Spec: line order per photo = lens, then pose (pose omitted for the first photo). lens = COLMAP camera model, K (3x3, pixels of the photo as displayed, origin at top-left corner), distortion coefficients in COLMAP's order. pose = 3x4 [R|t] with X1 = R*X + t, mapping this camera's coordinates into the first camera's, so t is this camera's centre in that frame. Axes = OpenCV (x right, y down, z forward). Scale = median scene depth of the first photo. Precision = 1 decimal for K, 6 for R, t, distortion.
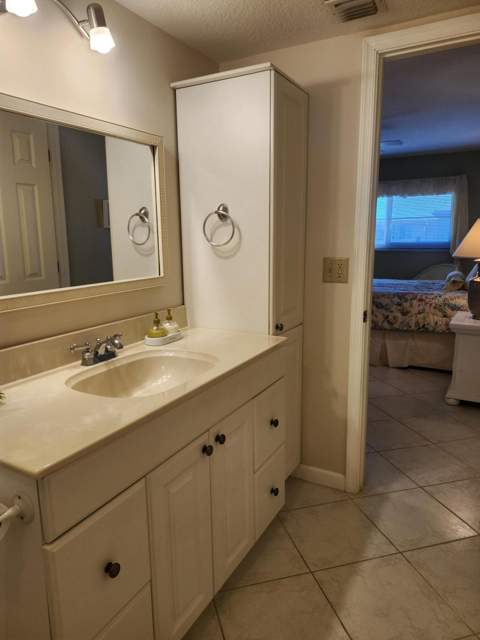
lens RADIAL K [[440.3, 0, 241.1], [0, 440.3, 317.5], [0, 0, 1]] dist [0.011556, -0.003619]
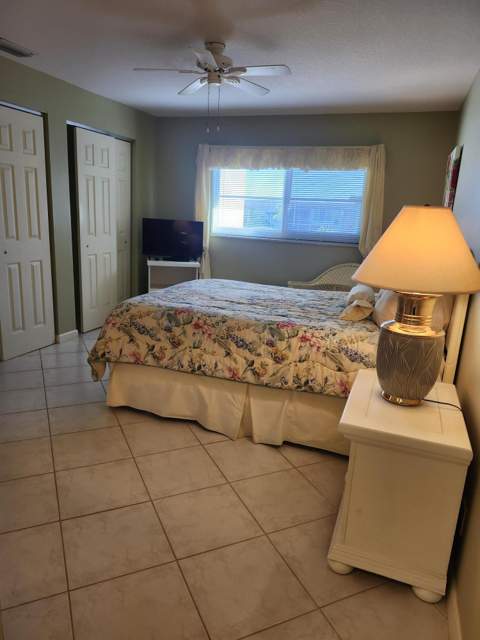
lens RADIAL K [[440.3, 0, 237.7], [0, 440.3, 320.0], [0, 0, 1]] dist [0.011556, -0.003619]
pose [[0.986894, 0.011382, 0.160969, 0.217095], [-0.021318, 0.997963, 0.060136, -0.097308], [-0.159957, -0.062780, 0.985126, 0.416644]]
